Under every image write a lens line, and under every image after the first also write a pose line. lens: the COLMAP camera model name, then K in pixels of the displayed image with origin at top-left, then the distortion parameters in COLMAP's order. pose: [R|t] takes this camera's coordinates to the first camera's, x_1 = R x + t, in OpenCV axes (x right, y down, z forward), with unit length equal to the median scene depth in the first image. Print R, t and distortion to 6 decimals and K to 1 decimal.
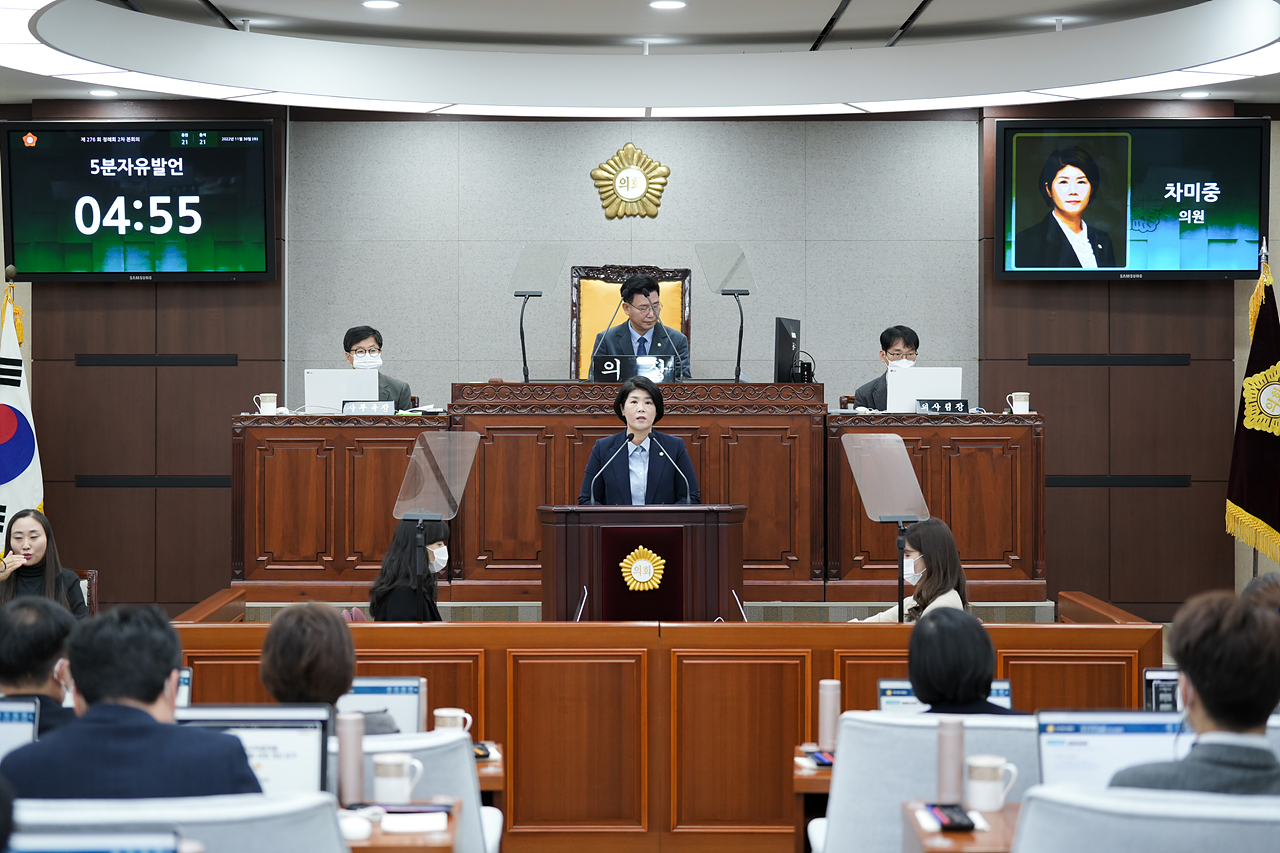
lens RADIAL K [[2382.6, 0, 631.5], [0, 2382.6, 418.1], [0, 0, 1]] dist [0.113428, 0.000000]
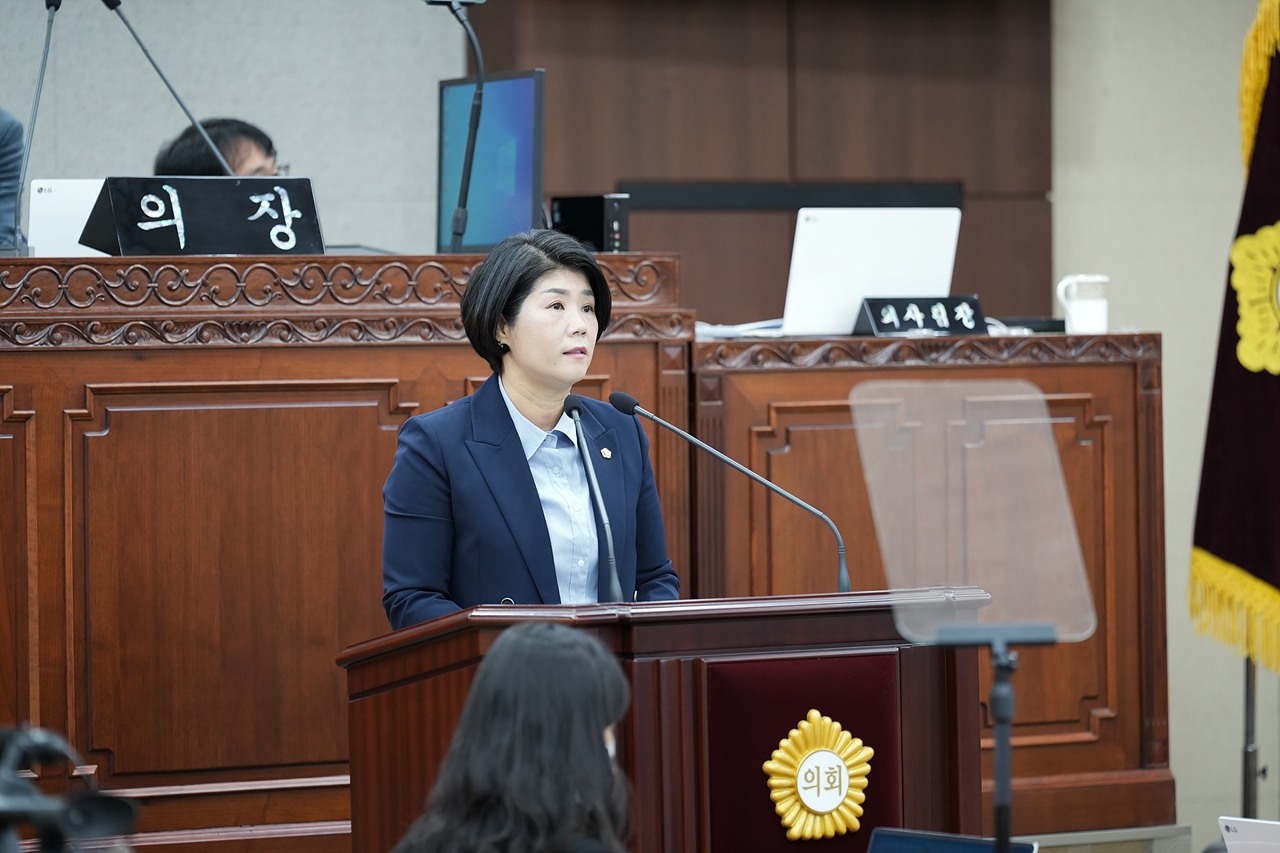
lens RADIAL K [[6562.1, 0, 636.5], [0, 6562.1, 427.9], [0, 0, 1]] dist [-0.318873, 0.000000]
pose [[0.825513, -0.017601, 0.564109, -0.487240], [0.012597, 0.999839, 0.012763, -0.001142], [-0.564243, -0.003430, 0.825602, 0.182933]]
